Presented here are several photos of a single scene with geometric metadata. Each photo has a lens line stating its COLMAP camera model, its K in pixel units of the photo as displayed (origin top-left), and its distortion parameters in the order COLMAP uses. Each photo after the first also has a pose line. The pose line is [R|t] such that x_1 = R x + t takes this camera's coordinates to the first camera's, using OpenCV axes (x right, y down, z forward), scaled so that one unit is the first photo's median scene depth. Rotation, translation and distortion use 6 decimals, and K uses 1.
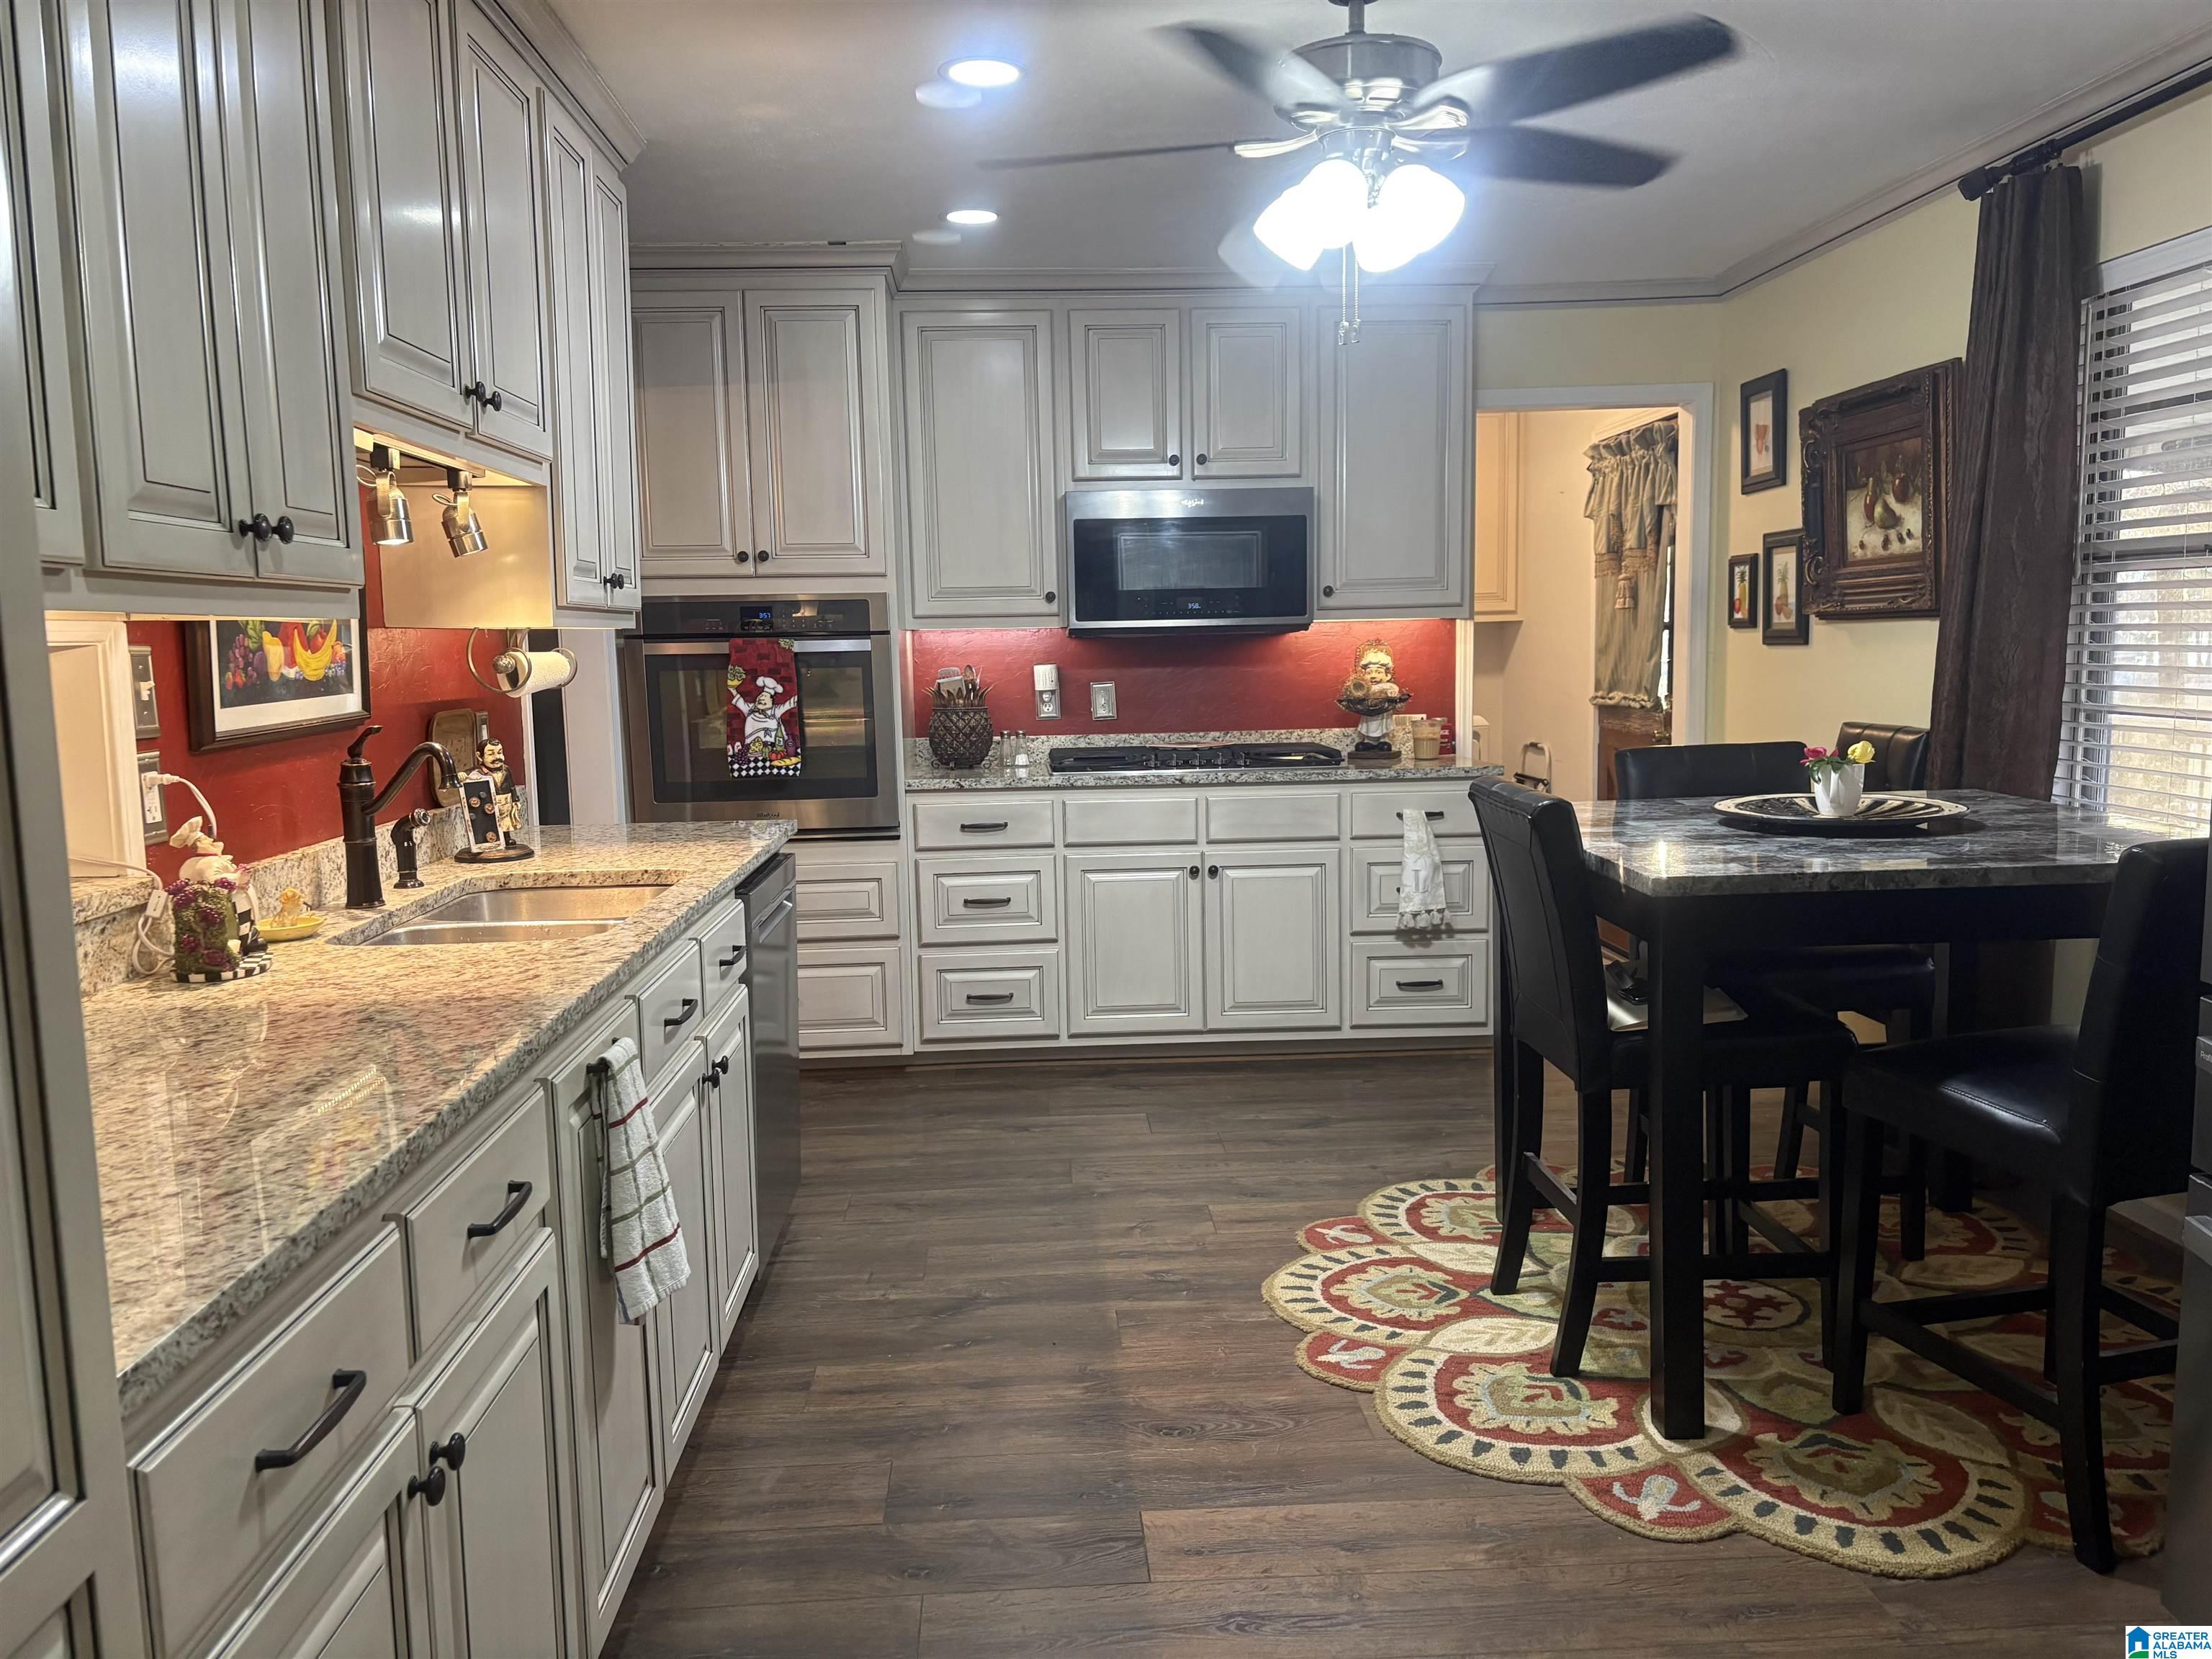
lens RADIAL K [[1648.9, 0, 1098.3], [0, 1648.9, 822.2], [0, 0, 1]] dist [0.038220, -0.037396]
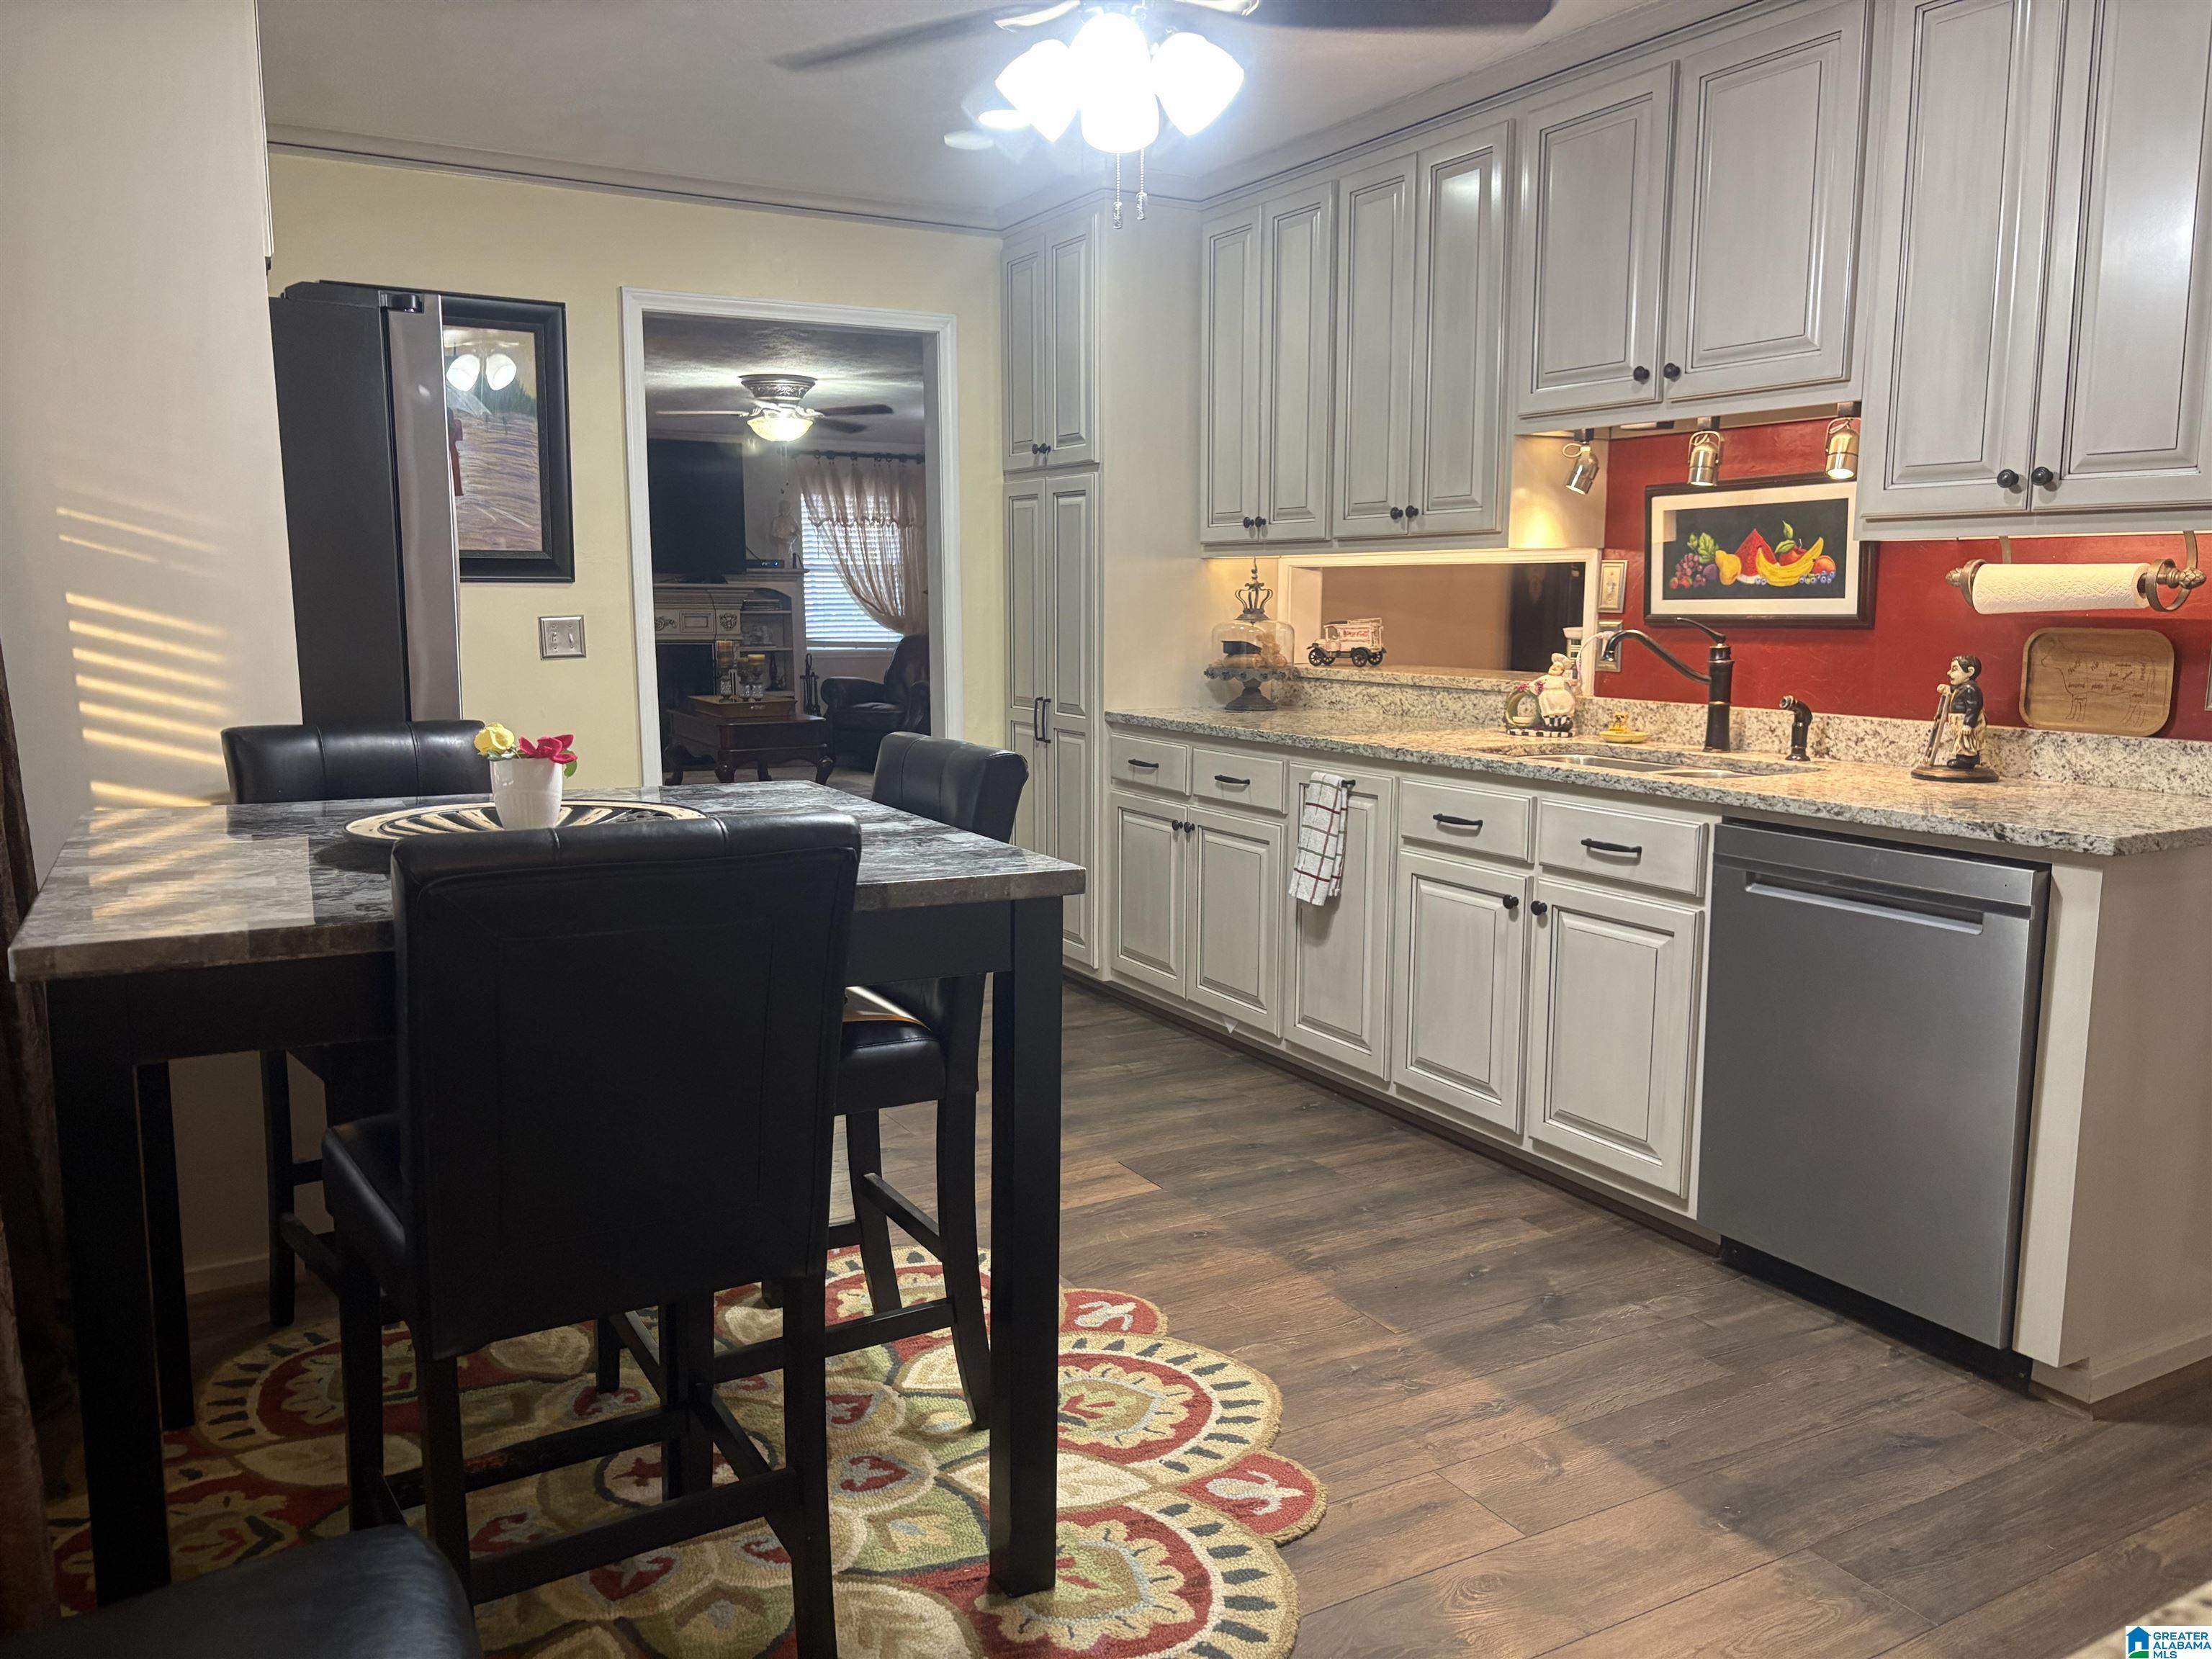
lens RADIAL K [[1648.9, 0, 1112.0], [0, 1648.9, 830.9], [0, 0, 1]] dist [0.038220, -0.037396]
pose [[-0.886263, 0.086971, -0.454944, 0.506573], [-0.034307, 0.967190, 0.251729, -0.172849], [0.461910, 0.238706, -0.854201, 1.580410]]
